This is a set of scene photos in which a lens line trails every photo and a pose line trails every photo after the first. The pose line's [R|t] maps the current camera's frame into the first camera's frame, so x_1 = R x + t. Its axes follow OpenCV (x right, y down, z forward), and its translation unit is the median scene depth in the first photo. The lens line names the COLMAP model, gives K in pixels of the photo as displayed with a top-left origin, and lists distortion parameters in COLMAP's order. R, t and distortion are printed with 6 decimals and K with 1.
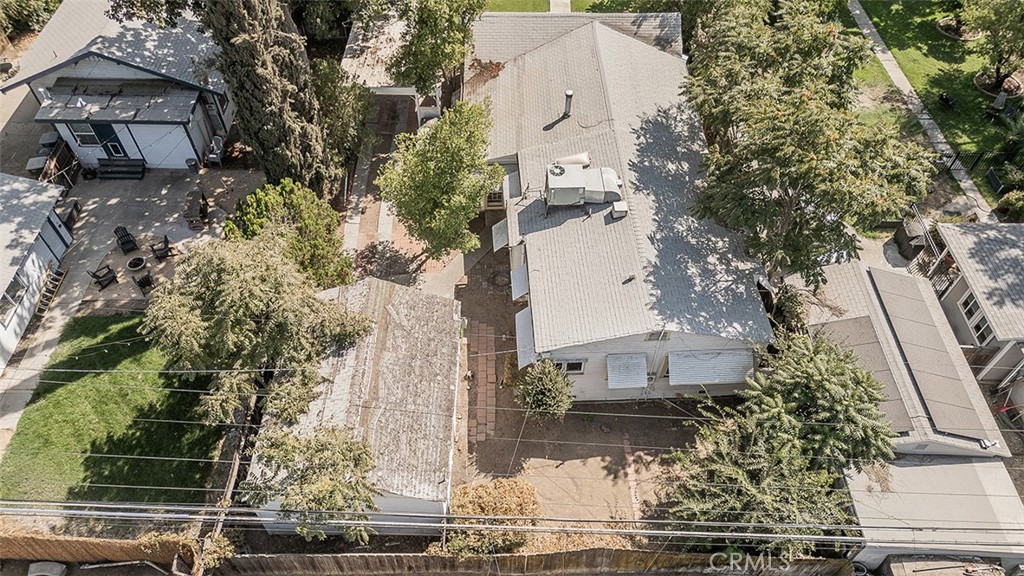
lens RADIAL K [[718.1, 0, 512.0], [0, 718.1, 288.0], [0, 0, 1]] dist [0.072186, -0.038734]
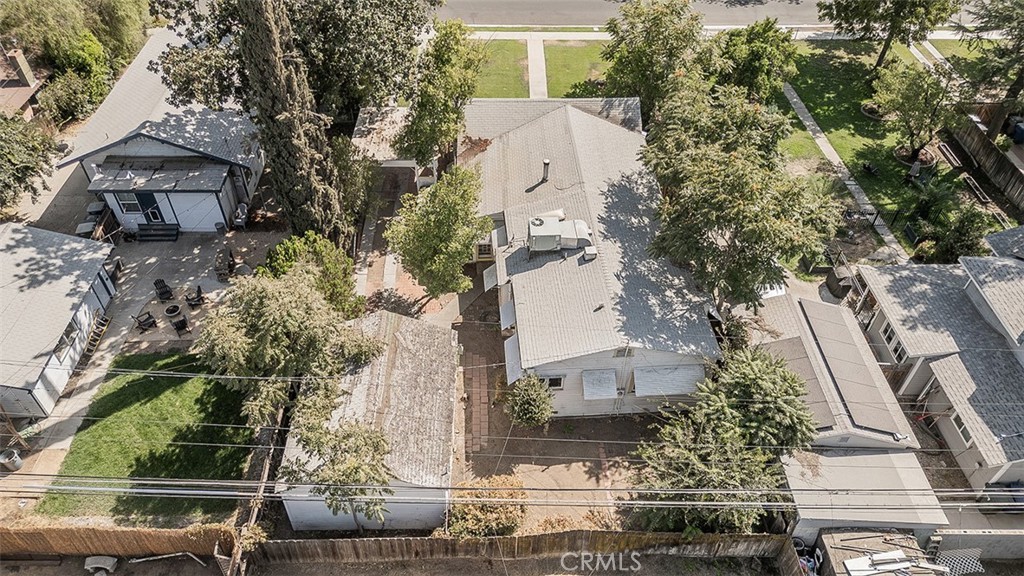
lens RADIAL K [[718.1, 0, 512.0], [0, 718.1, 288.0], [0, 0, 1]] dist [0.072186, -0.038734]
pose [[0.999711, -0.013666, 0.019764, -0.004701], [0.015928, 0.992740, -0.119221, 0.088384], [-0.017991, 0.119501, 0.992671, -0.172655]]
